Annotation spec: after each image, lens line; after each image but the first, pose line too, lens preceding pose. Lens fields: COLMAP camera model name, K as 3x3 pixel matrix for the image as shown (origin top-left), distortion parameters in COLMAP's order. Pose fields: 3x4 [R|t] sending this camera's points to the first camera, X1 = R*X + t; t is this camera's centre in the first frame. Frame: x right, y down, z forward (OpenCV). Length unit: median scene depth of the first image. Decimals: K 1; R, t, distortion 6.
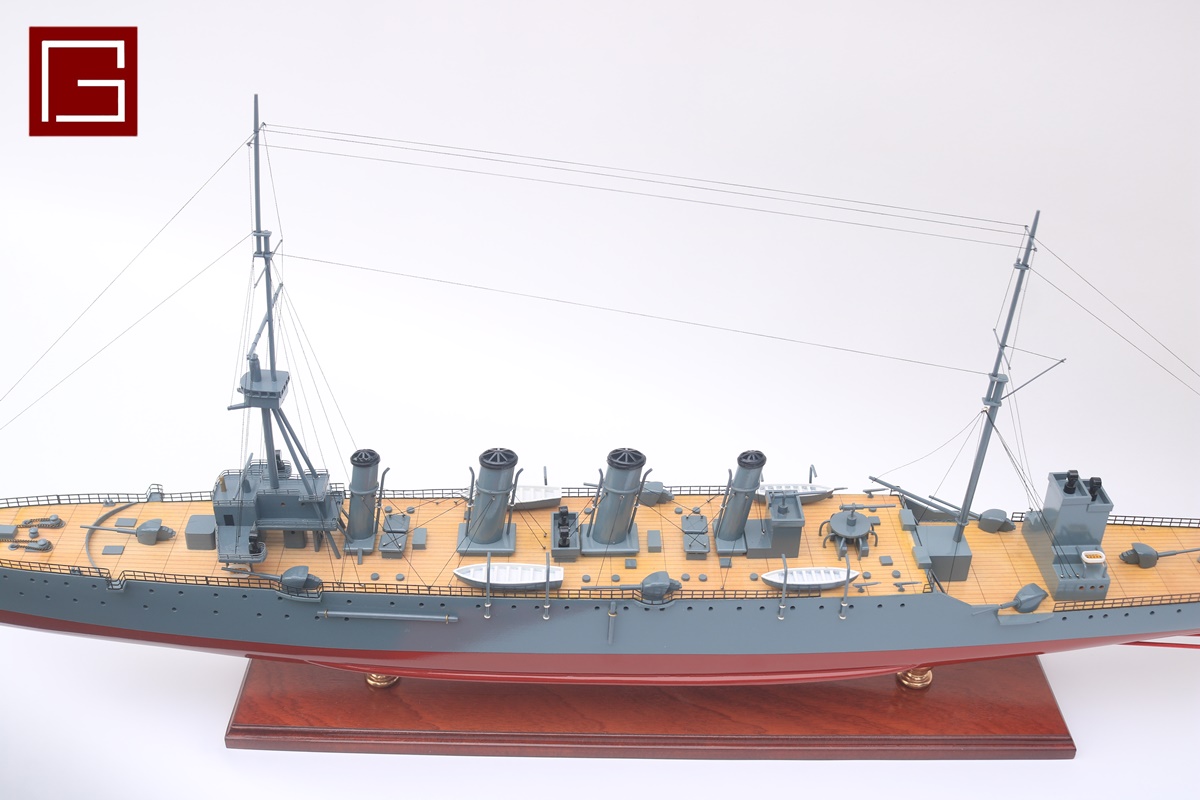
lens RADIAL K [[1255.7, 0, 573.2], [0, 1255.7, 392.3], [0, 0, 1]] dist [-0.093747, 0.000000]
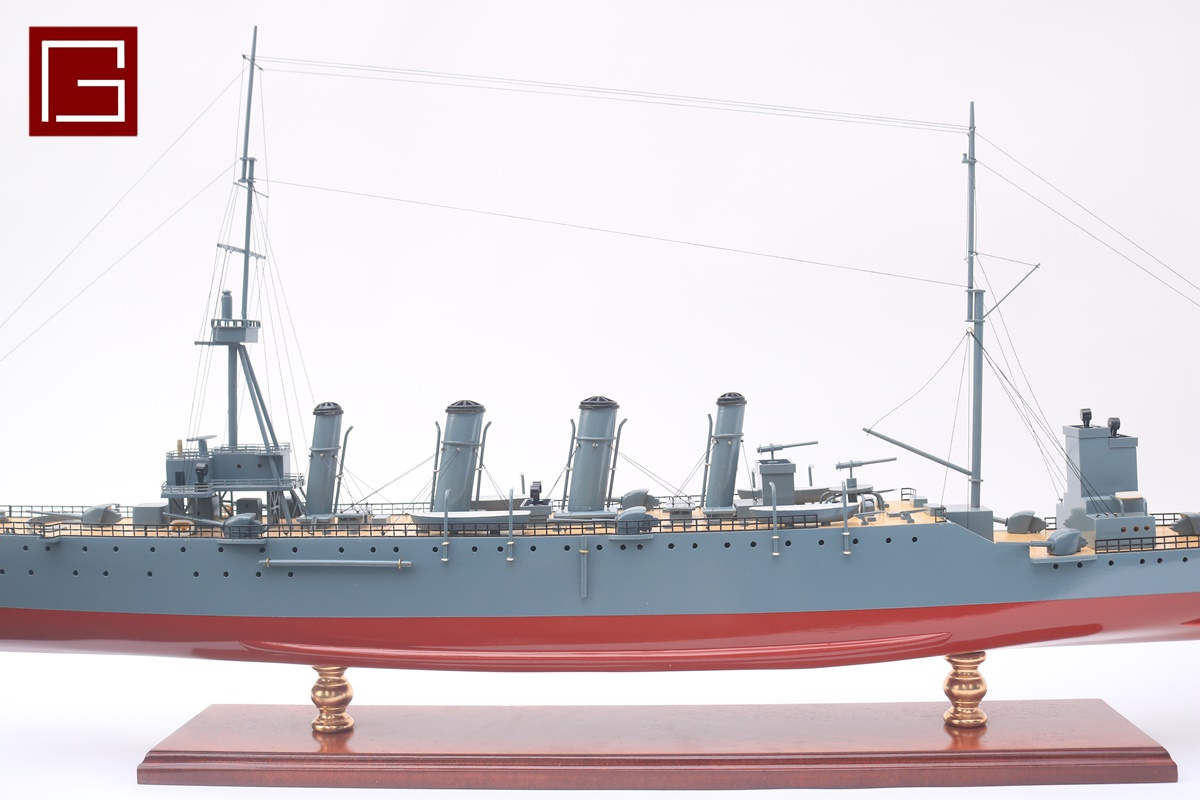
lens RADIAL K [[1317.2, 0, 569.1], [0, 1317.2, 386.1], [0, 0, 1]] dist [-0.089258, 0.000000]
pose [[0.997610, -0.032714, -0.060860, 0.079184], [-0.004572, 0.847626, -0.530575, 0.556662], [0.068943, 0.529585, 0.845450, 0.142590]]
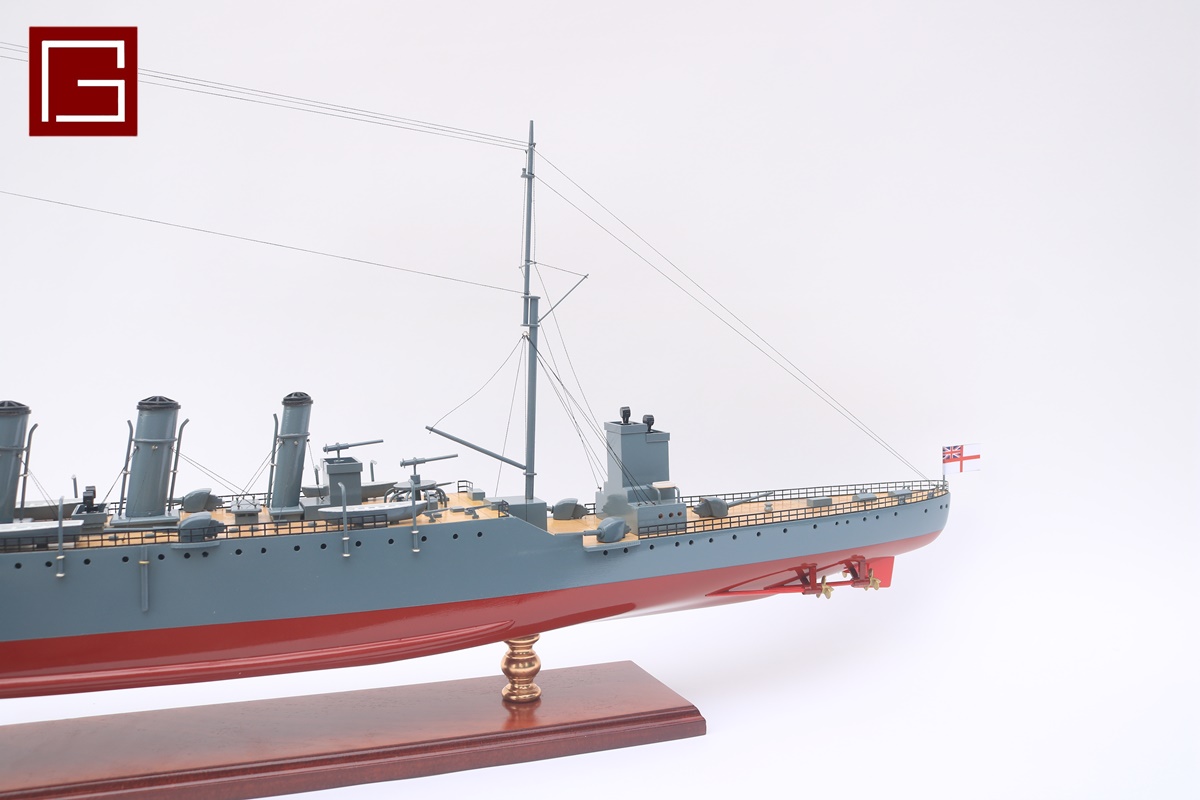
lens RADIAL K [[1079.0, 0, 601.9], [0, 1079.0, 396.2], [0, 0, 1]] dist [-0.140594, 0.090714]
pose [[0.932030, -0.033184, 0.360858, 0.064695], [0.210617, 0.859943, -0.464906, 0.459694], [-0.294890, 0.509310, 0.808482, 0.274868]]
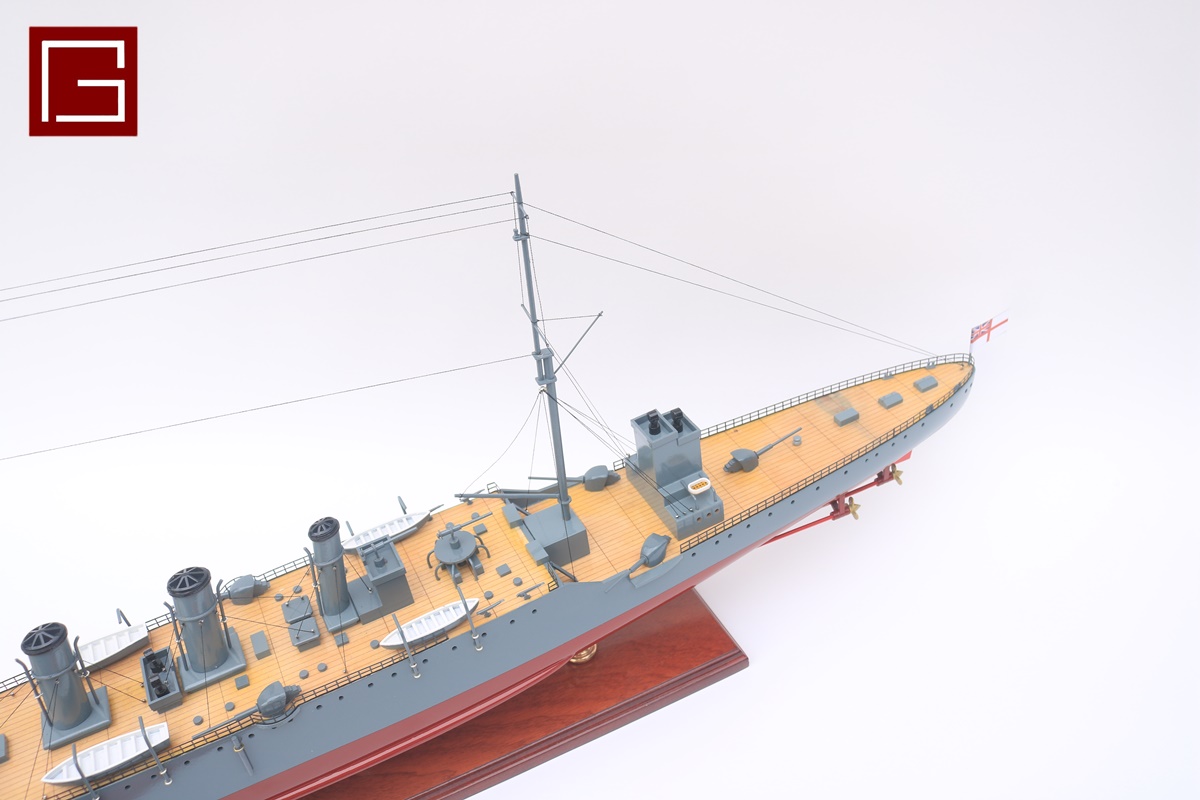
lens RADIAL K [[1079.0, 0, 596.1], [0, 1079.0, 400.6], [0, 0, 1]] dist [-0.140594, 0.090714]
pose [[0.894189, -0.347770, 0.281926, 0.130061], [0.331271, 0.937579, 0.105853, -0.047778], [-0.301140, -0.001259, 0.953579, 0.206881]]
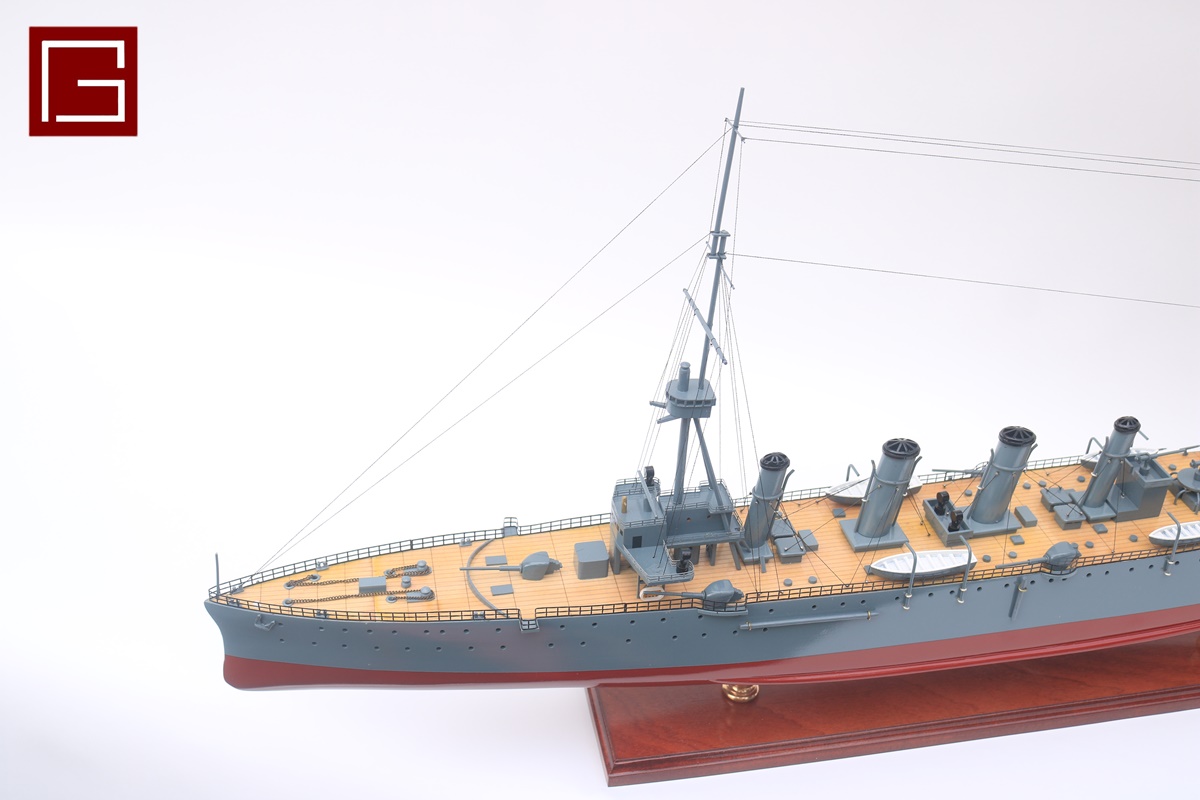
lens RADIAL K [[1317.2, 0, 594.5], [0, 1317.2, 406.2], [0, 0, 1]] dist [-0.089258, 0.000000]
pose [[0.981246, -0.091902, 0.169443, -0.460123], [0.093319, 0.995636, -0.000404, -0.002667], [-0.168666, 0.016209, 0.985540, 0.015051]]
